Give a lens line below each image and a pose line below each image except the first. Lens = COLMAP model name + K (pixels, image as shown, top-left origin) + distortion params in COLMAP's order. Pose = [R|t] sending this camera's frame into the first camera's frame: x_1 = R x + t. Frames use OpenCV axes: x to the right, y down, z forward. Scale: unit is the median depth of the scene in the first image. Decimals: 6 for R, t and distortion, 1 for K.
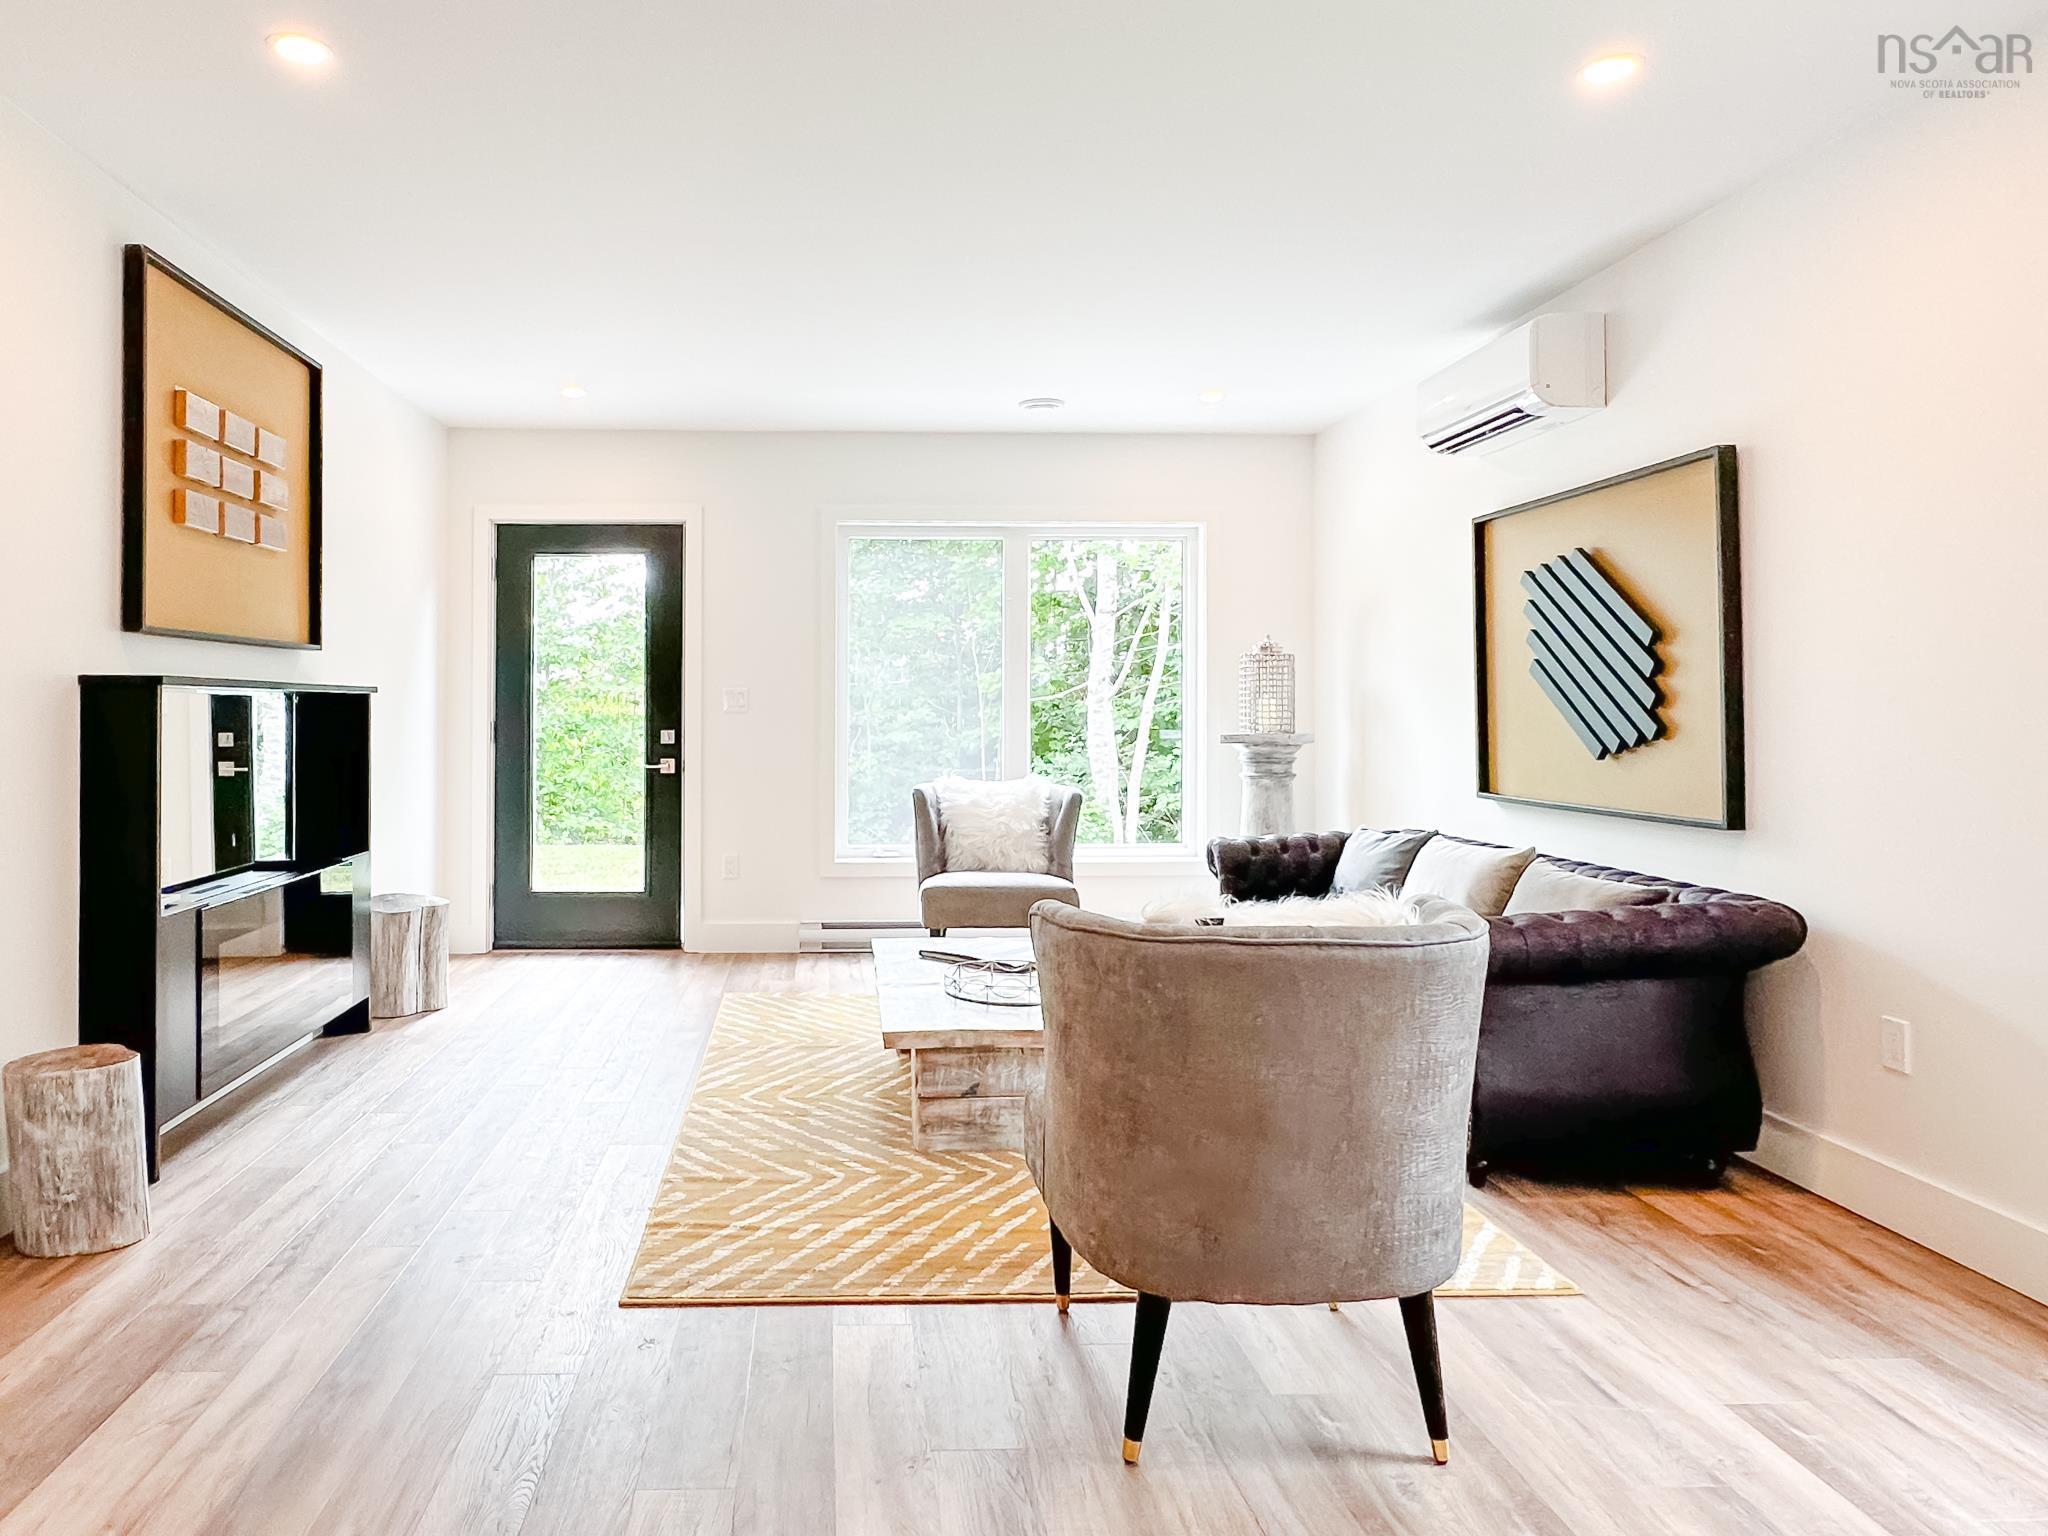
lens RADIAL K [[1313.5, 0, 858.0], [0, 1313.5, 701.1], [0, 0, 1]] dist [-0.006989, 0.001878]
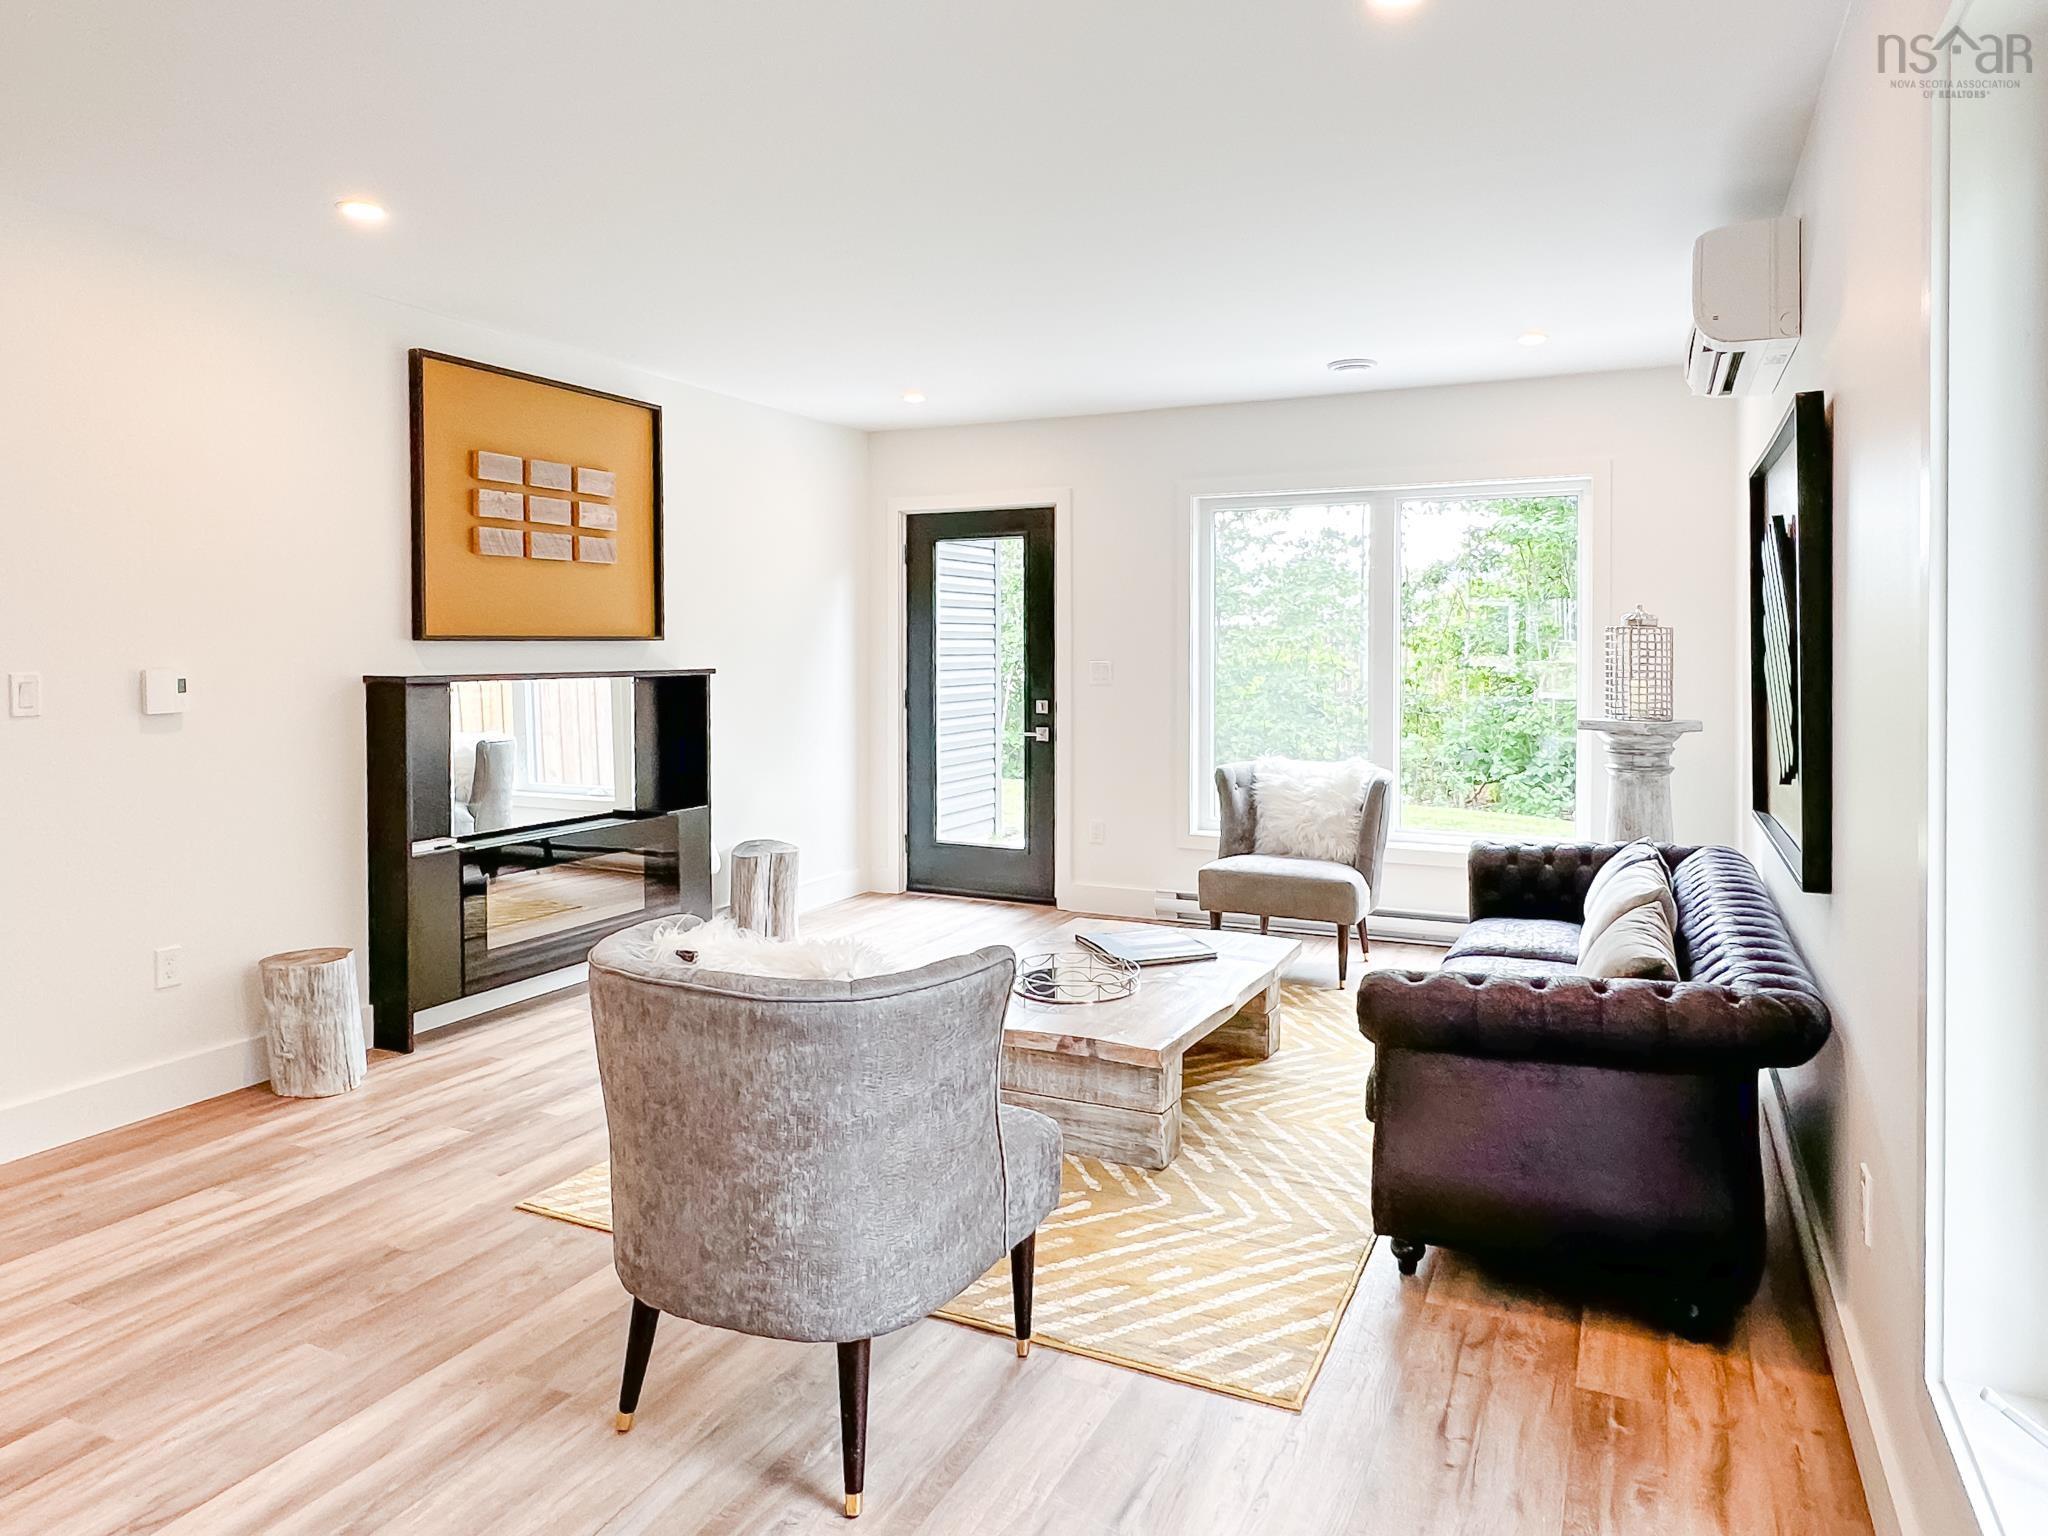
lens RADIAL K [[1285.2, 0, 1029.5], [0, 1285.2, 664.7], [0, 0, 1]] dist [-0.002347, -0.003718]
pose [[0.891064, 0.005795, -0.453841, 0.488901], [0.003803, 0.999788, 0.020234, -0.043308], [0.453862, -0.019756, 0.890853, 0.096661]]
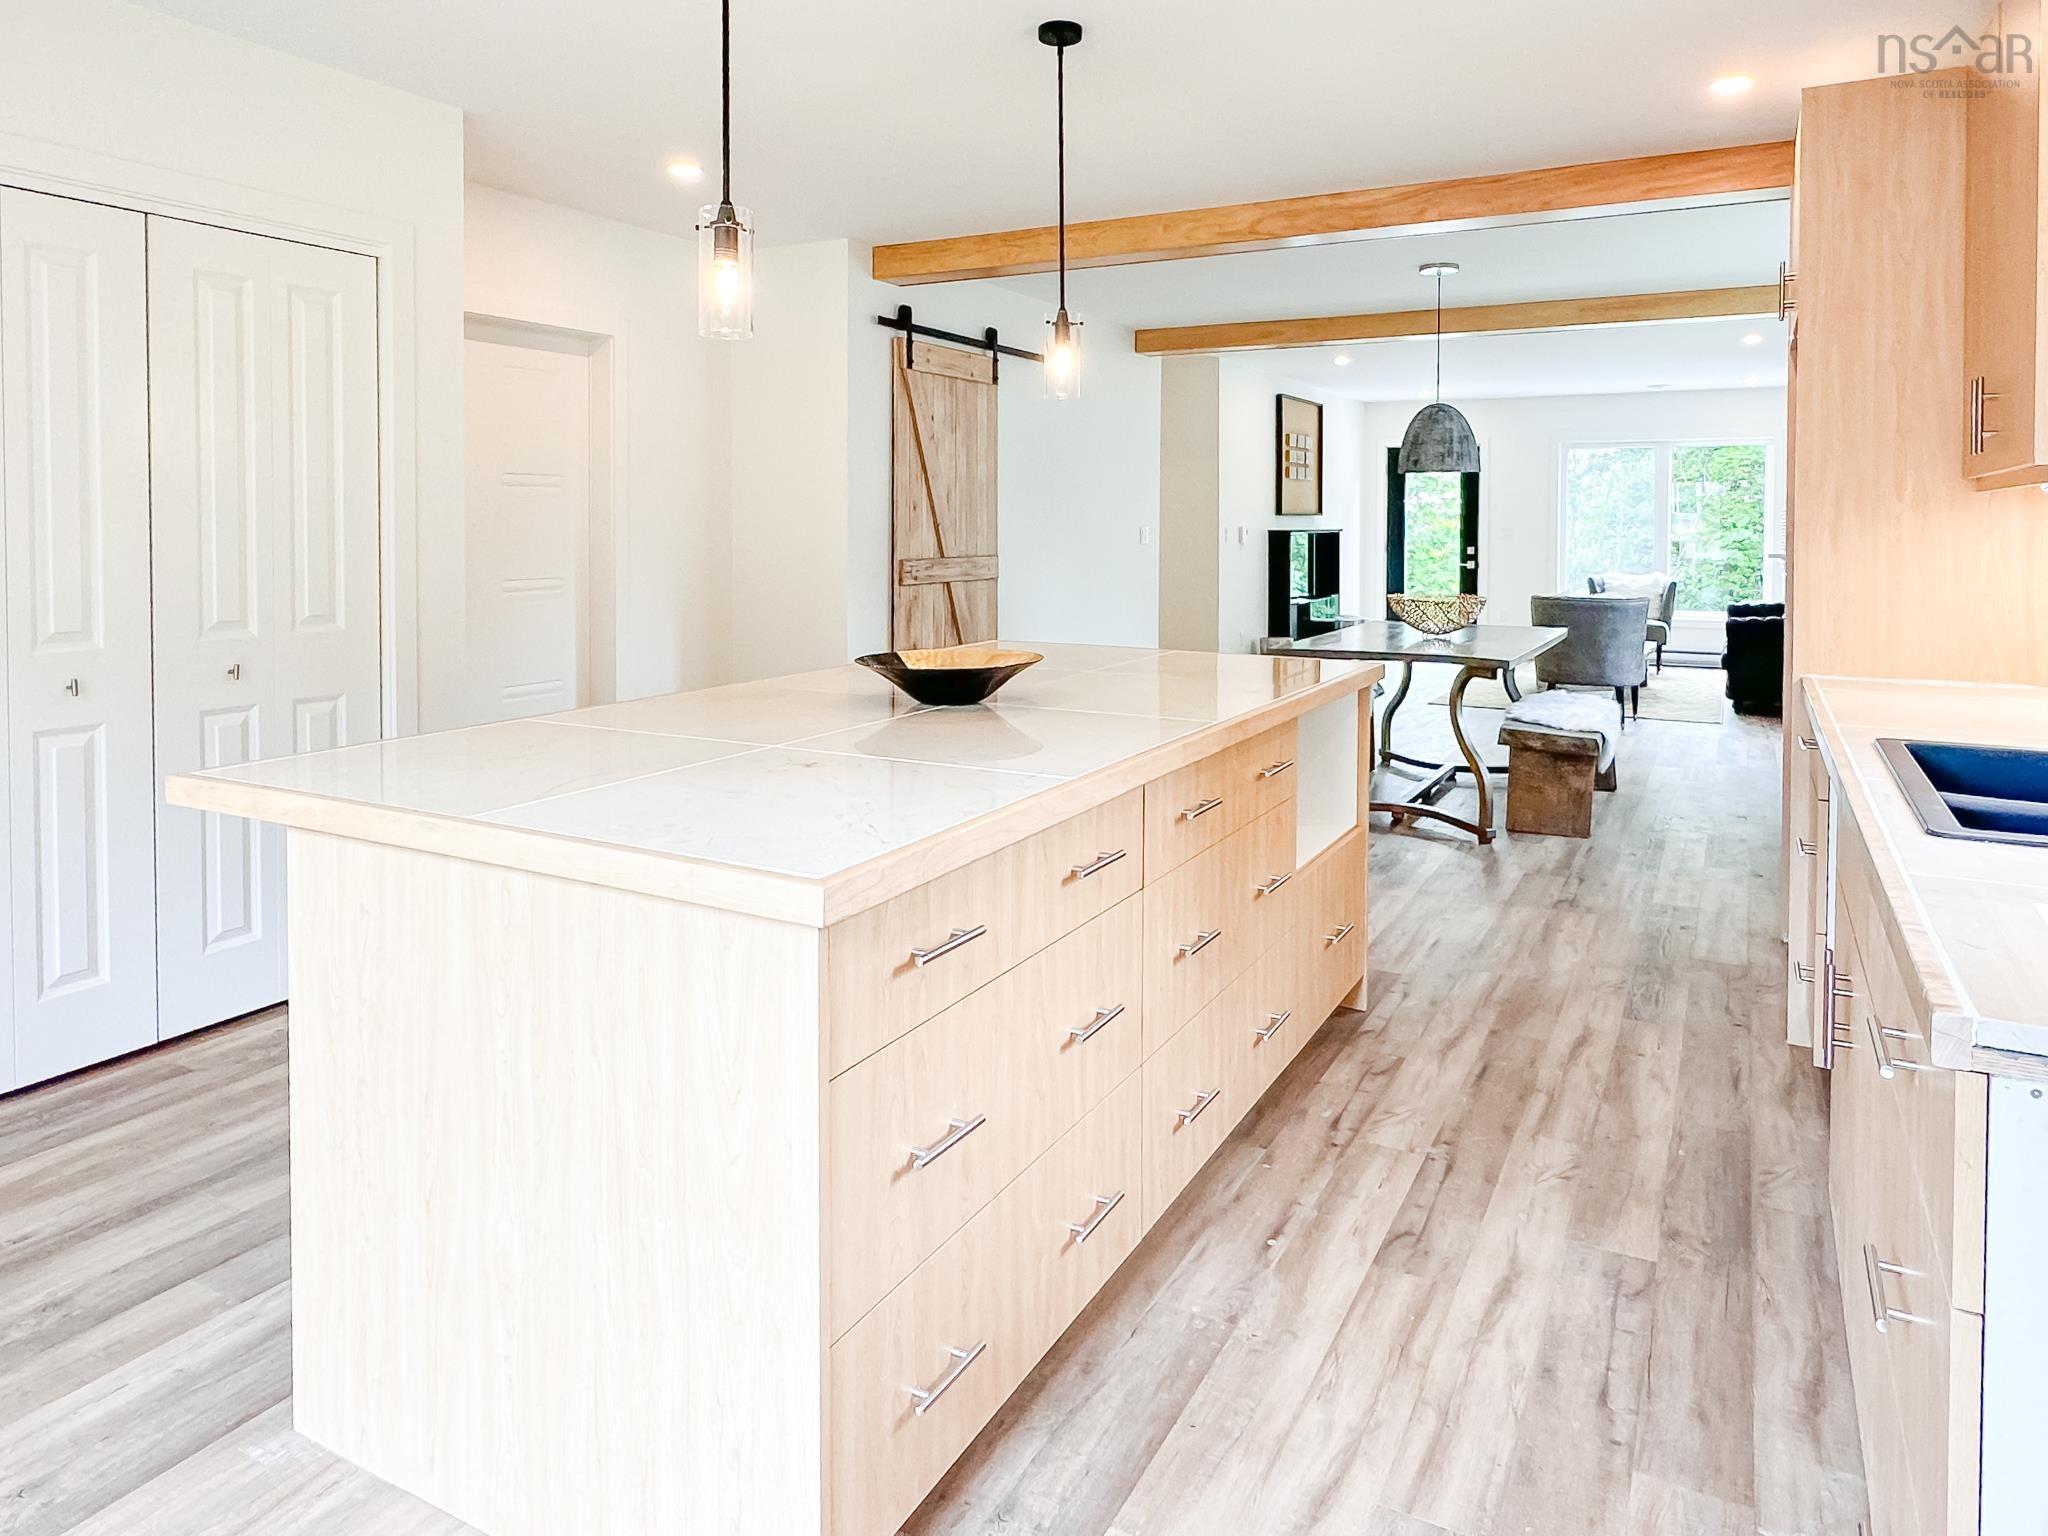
lens RADIAL K [[1339.6, 0, 1102.2], [0, 1339.6, 557.3], [0, 0, 1]] dist [0.068406, 0.000739]
pose [[0.893629, 0.013679, -0.448597, 0.429921], [0.001448, 0.999442, 0.033360, -0.049925], [0.448804, -0.030461, 0.893111, -1.719870]]
